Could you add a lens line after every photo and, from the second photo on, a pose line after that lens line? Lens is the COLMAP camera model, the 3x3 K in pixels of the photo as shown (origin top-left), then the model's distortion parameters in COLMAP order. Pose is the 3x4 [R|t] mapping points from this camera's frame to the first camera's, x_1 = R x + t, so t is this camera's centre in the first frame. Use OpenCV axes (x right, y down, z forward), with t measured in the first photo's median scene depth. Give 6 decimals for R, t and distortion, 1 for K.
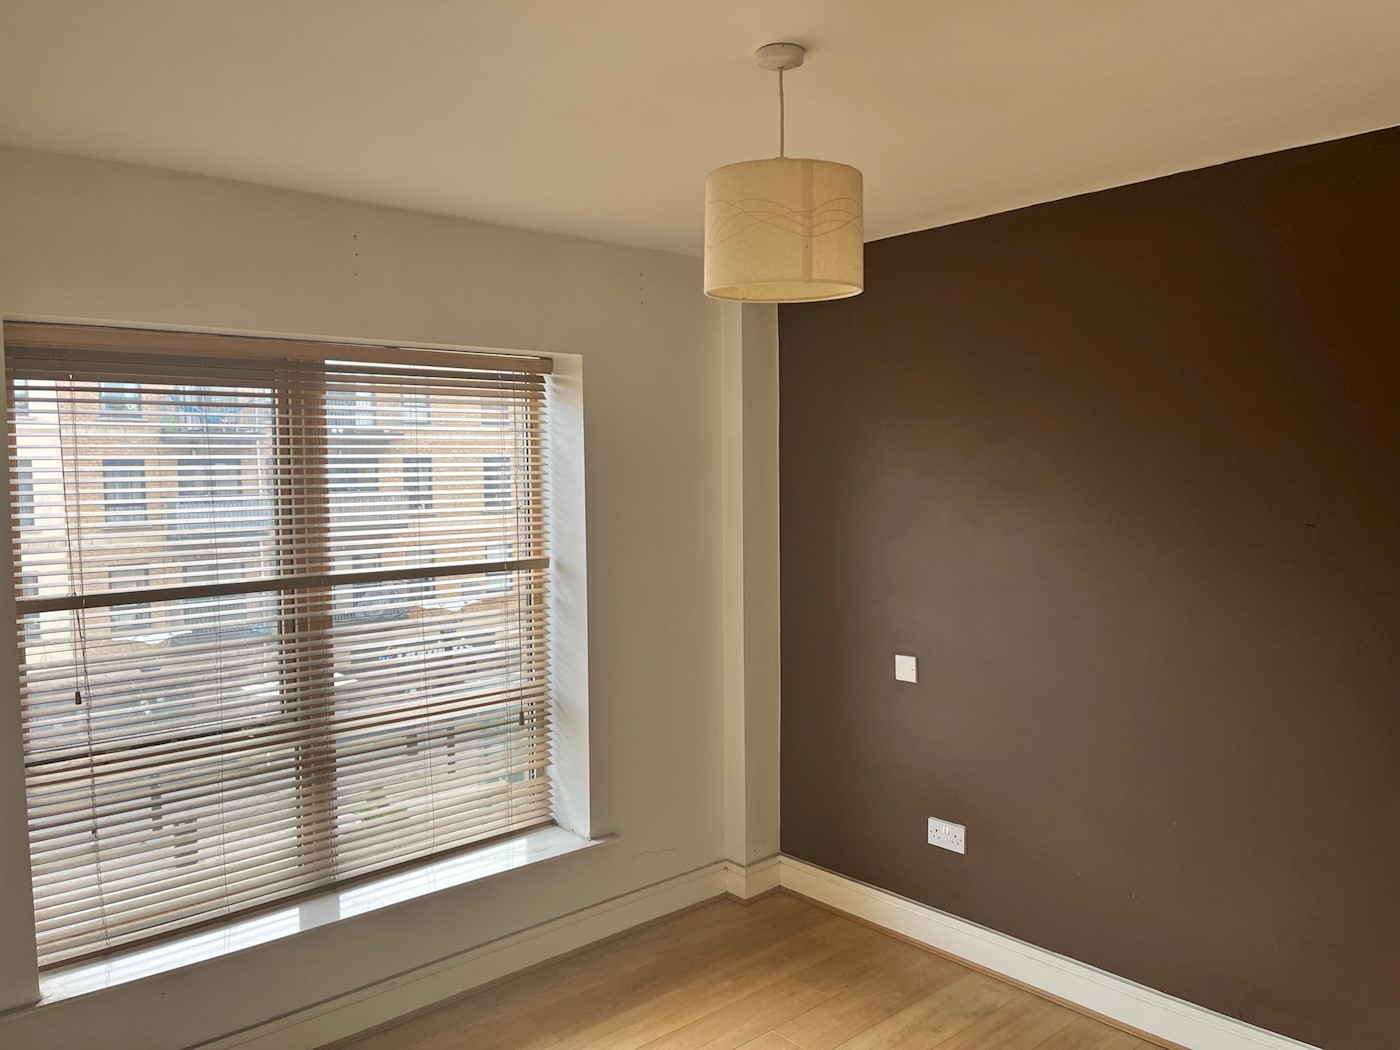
lens RADIAL K [[1059.8, 0, 700.2], [0, 1059.8, 519.2], [0, 0, 1]] dist [-0.000040, -0.081844]
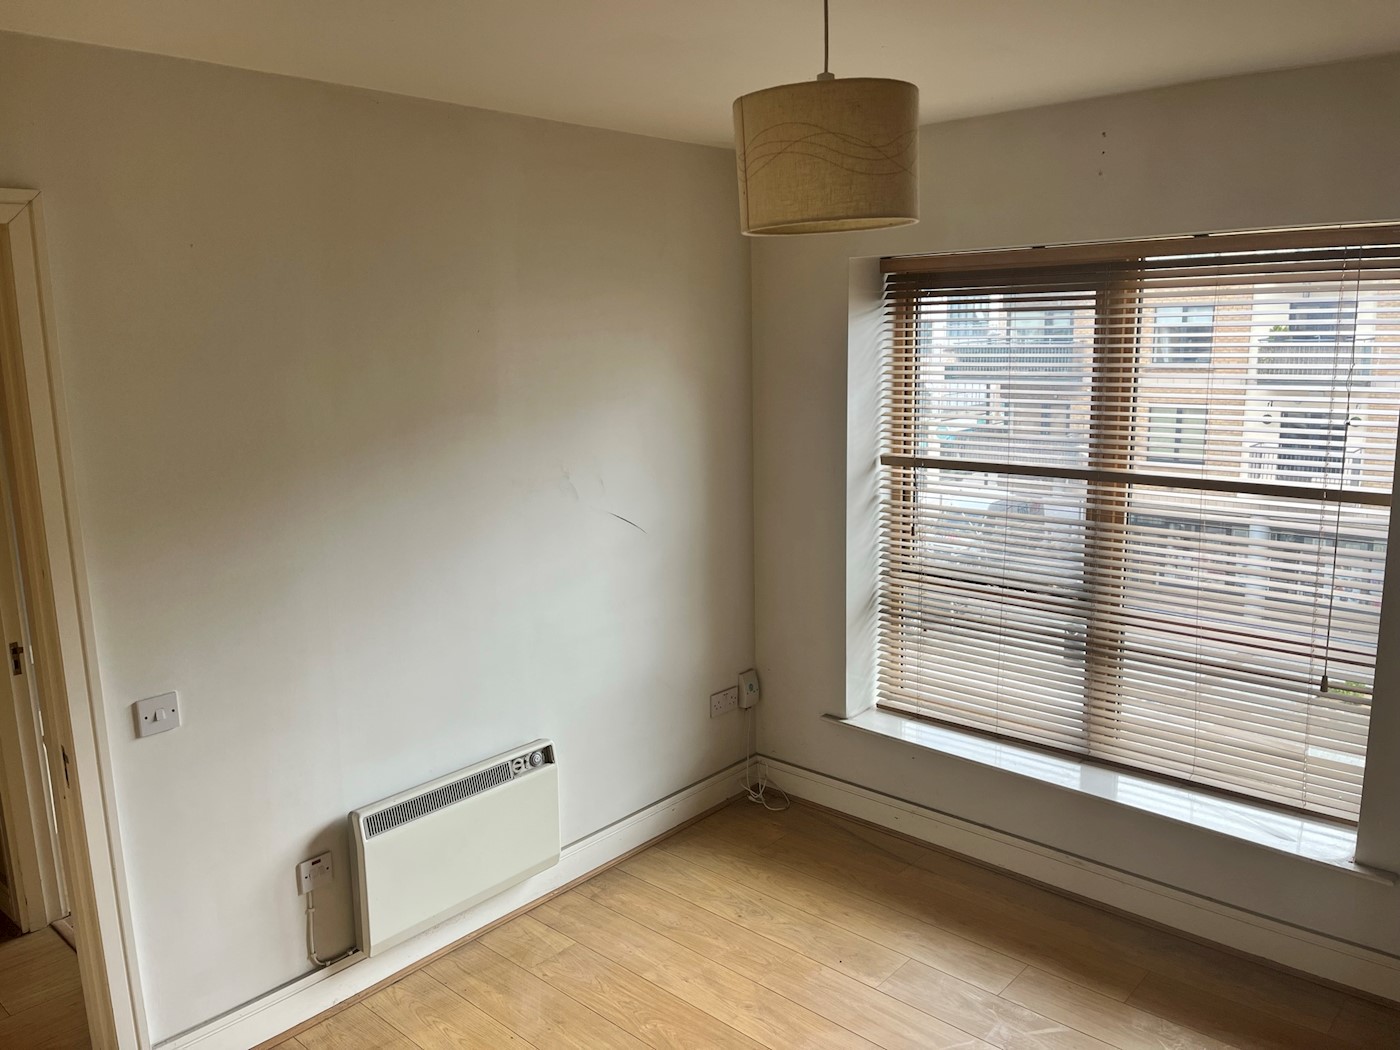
lens RADIAL K [[1060.3, 0, 700.0], [0, 1060.3, 525.0], [0, 0, 1]] dist [0.074658, -0.089215]
pose [[0.076833, 0.187191, -0.979314, 0.659335], [-0.030518, 0.982199, 0.185348, -0.079070], [0.996577, 0.015646, 0.081178, 0.515464]]
